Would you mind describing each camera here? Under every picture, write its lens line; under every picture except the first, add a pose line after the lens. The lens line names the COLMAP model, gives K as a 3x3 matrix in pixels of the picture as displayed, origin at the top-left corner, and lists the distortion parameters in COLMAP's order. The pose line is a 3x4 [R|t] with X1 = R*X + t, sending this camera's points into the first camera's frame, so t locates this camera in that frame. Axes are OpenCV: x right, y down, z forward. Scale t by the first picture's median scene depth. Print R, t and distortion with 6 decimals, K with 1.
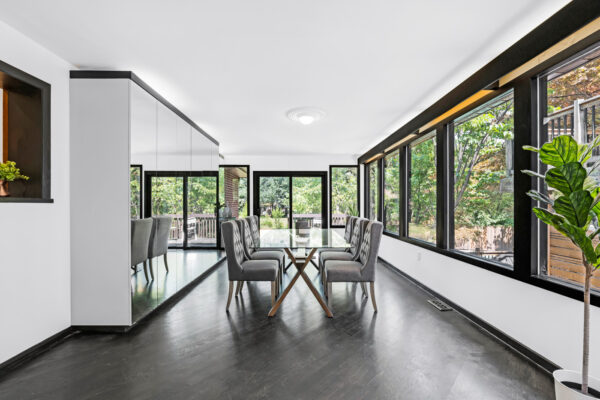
lens RADIAL K [[261.6, 0, 301.2], [0, 261.6, 204.4], [0, 0, 1]] dist [-0.012370, 0.000191]
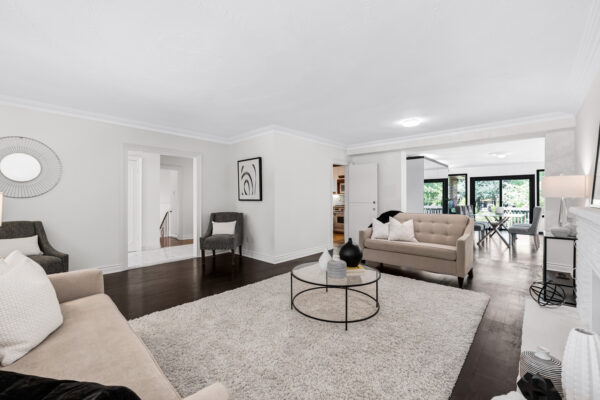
lens RADIAL K [[250.2, 0, 302.0], [0, 250.2, 201.2], [0, 0, 1]] dist [-0.008530, 0.000013]
pose [[0.714490, 0.010010, -0.699574, 0.251818], [-0.006567, 0.999950, 0.007601, 0.016545], [0.699614, -0.000837, 0.714520, -1.362671]]
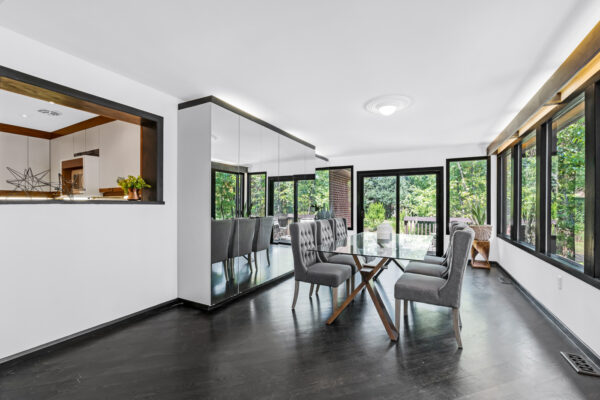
lens RADIAL K [[261.6, 0, 301.2], [0, 261.6, 204.4], [0, 0, 1]] dist [-0.012370, 0.000191]
pose [[0.876239, 0.002012, -0.481873, 0.185744], [-0.004284, 0.999984, -0.003614, -0.001880], [0.481858, 0.005232, 0.876234, 0.086498]]
